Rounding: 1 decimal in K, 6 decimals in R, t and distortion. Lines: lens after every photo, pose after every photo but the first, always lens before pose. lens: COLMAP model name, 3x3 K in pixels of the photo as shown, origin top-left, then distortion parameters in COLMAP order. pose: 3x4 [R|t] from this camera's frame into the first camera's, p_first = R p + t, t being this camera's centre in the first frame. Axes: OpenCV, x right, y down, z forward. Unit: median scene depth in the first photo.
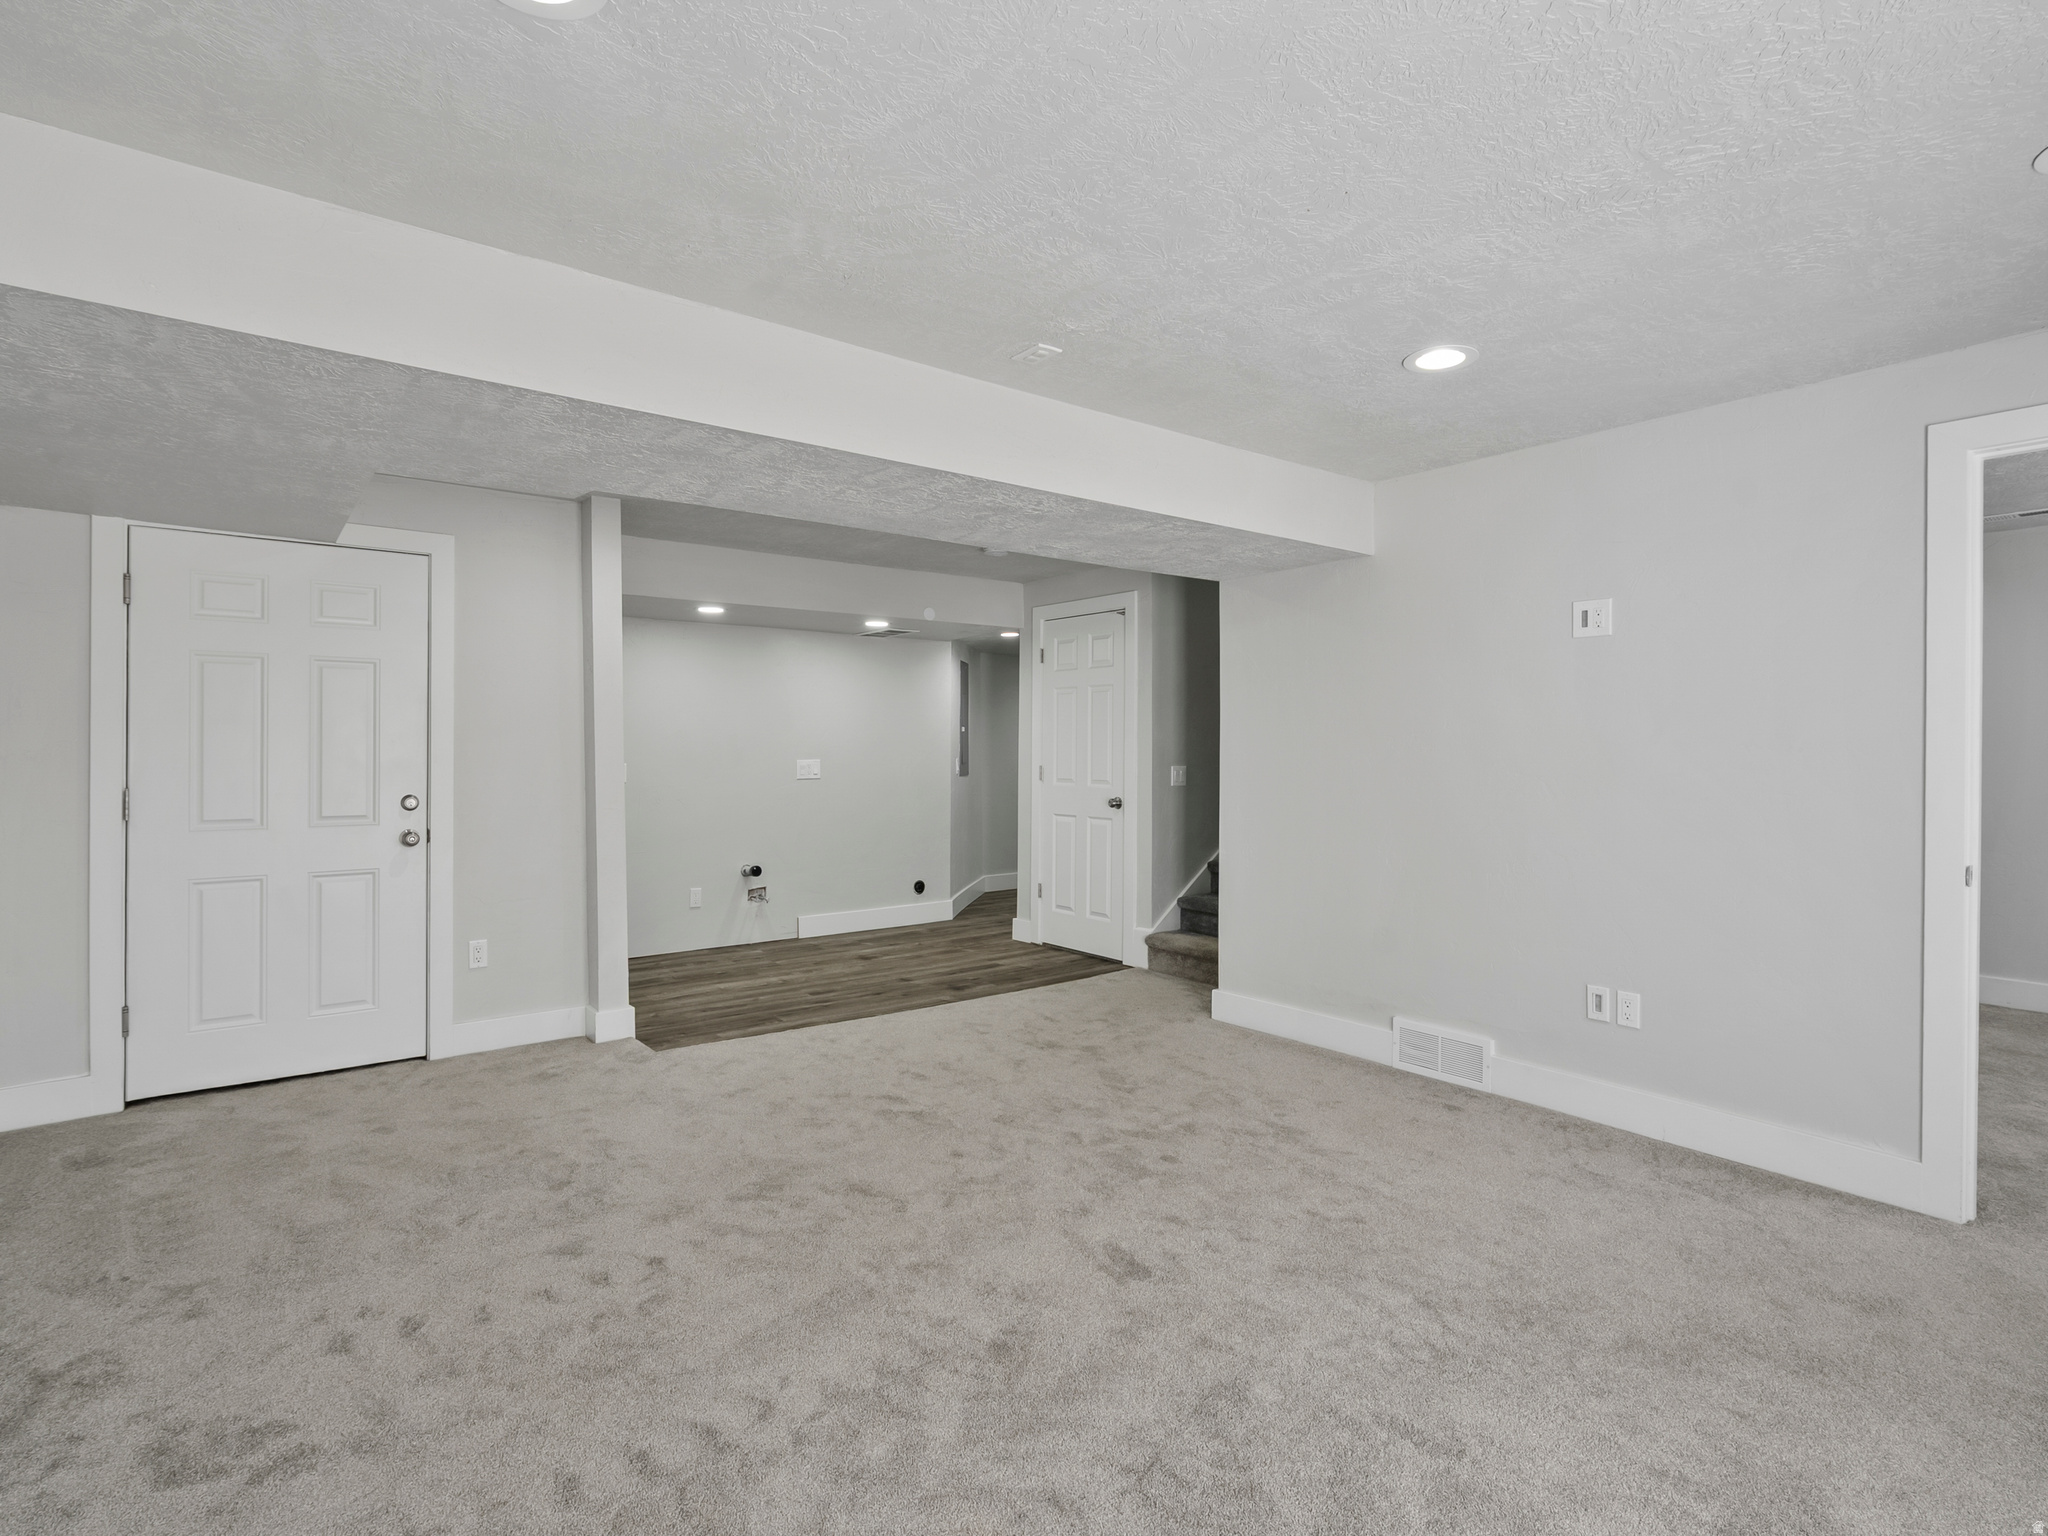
lens RADIAL K [[1043.3, 0, 1024.0], [0, 1043.3, 768.0], [0, 0, 1]] dist [-0.003220, 0.000069]
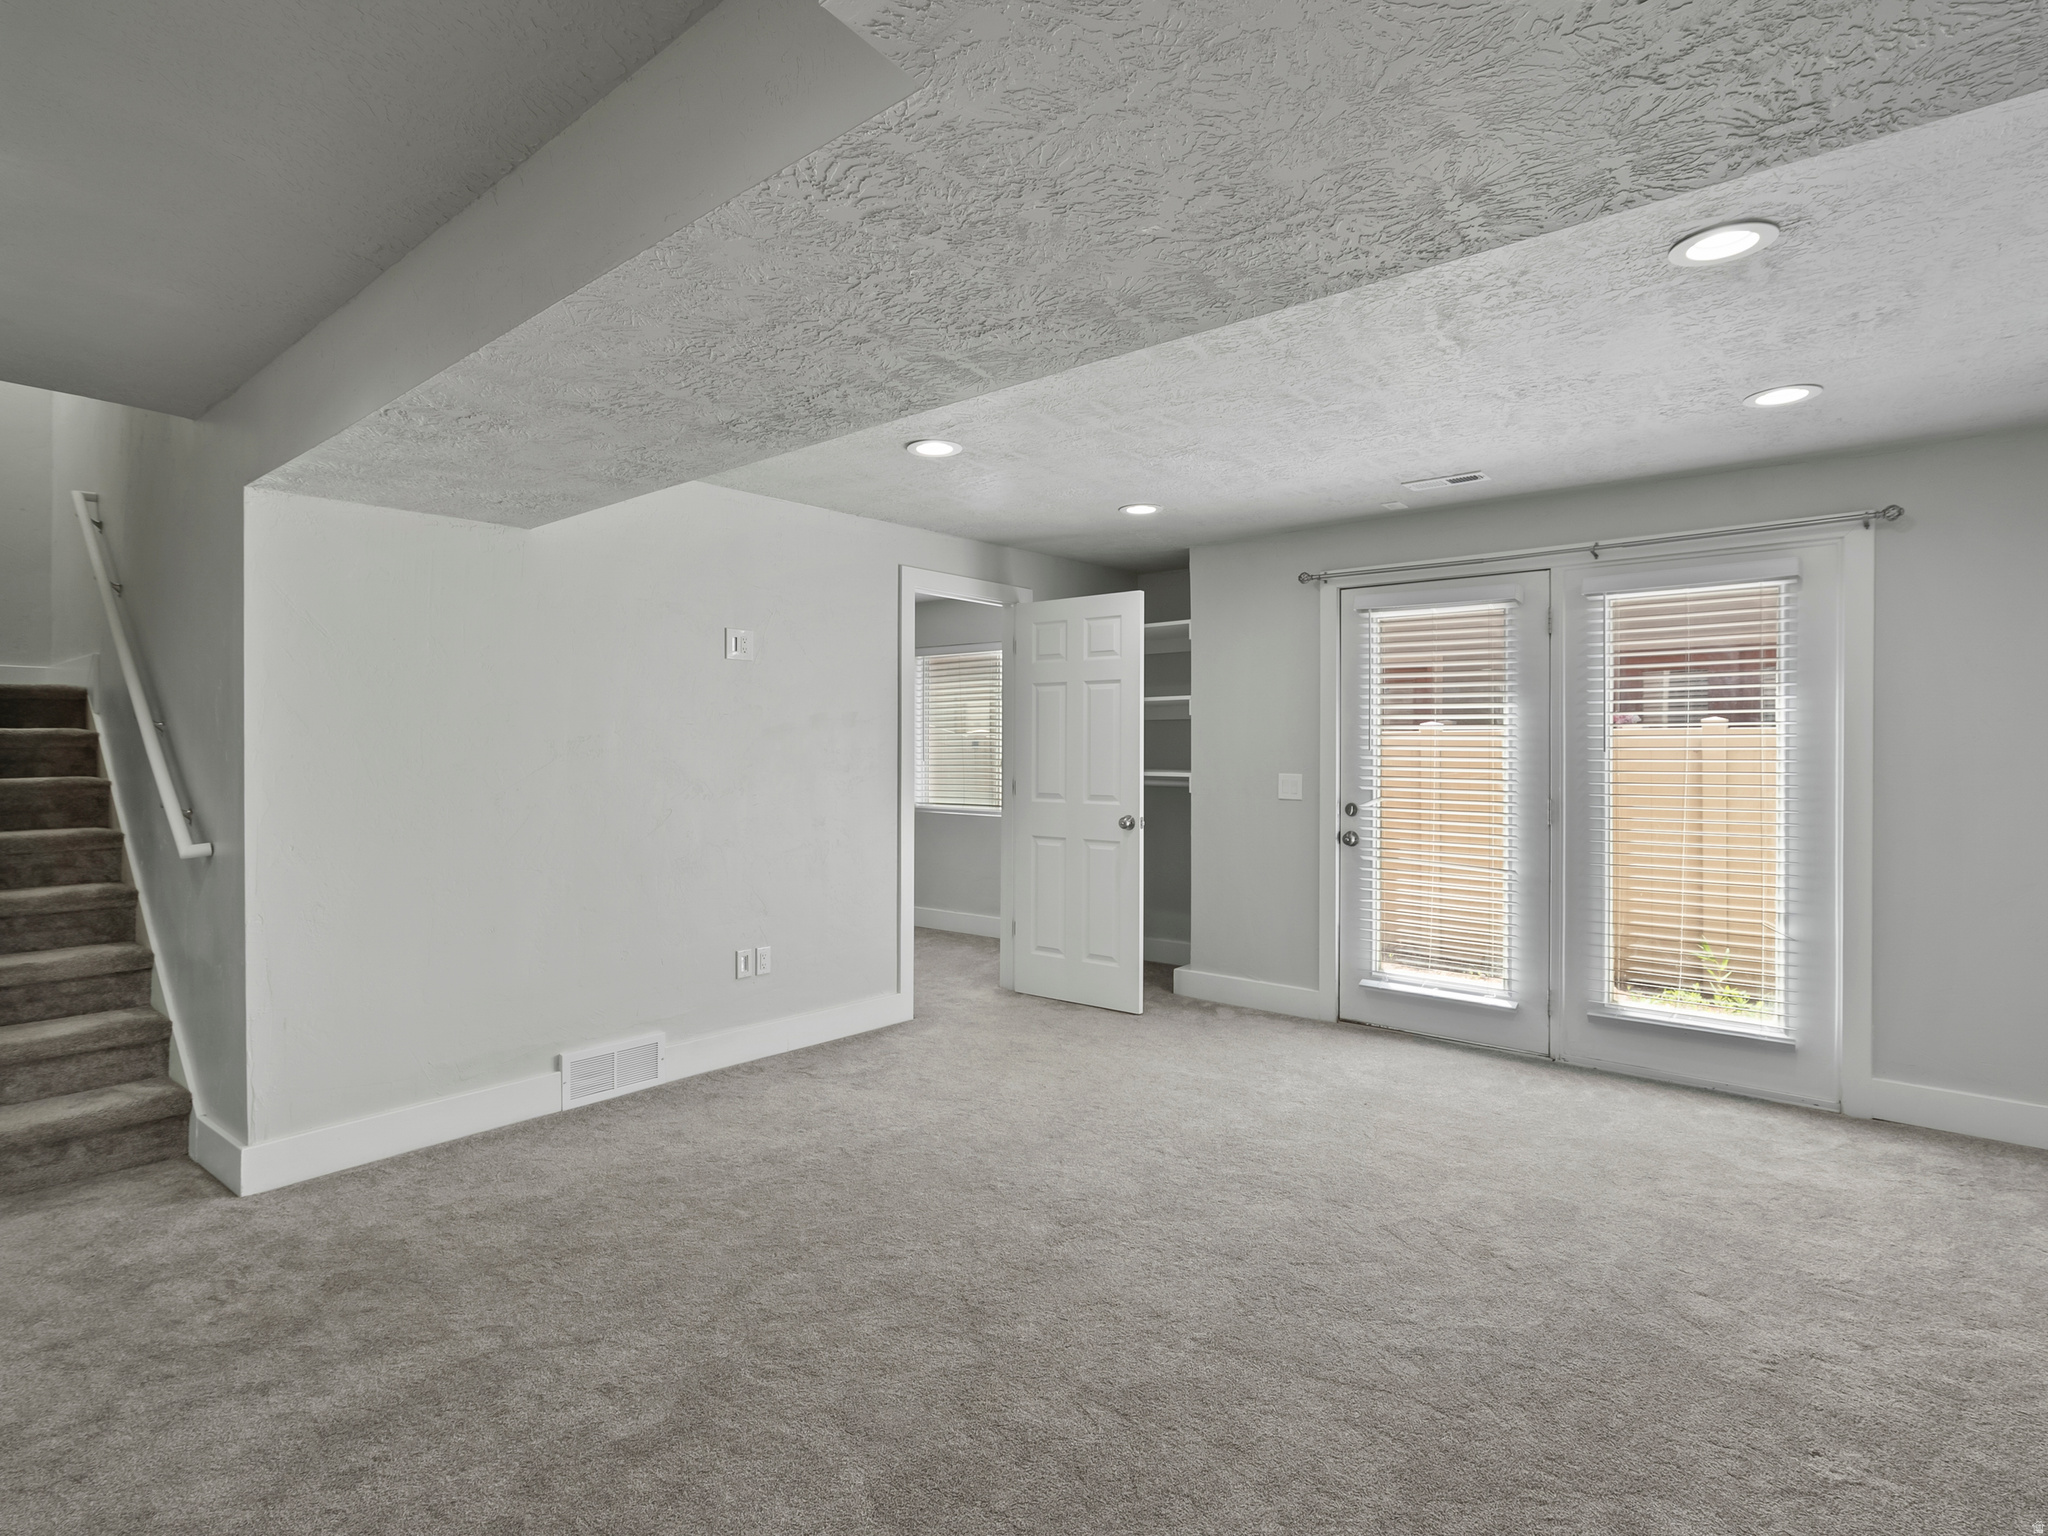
lens RADIAL K [[1043.3, 0, 1024.0], [0, 1043.3, 768.0], [0, 0, 1]] dist [-0.003220, 0.000069]
pose [[-0.207710, -0.015613, 0.978066, -0.617072], [0.018758, 0.999625, 0.019940, -0.016613], [-0.978011, 0.022488, -0.207340, 0.824814]]
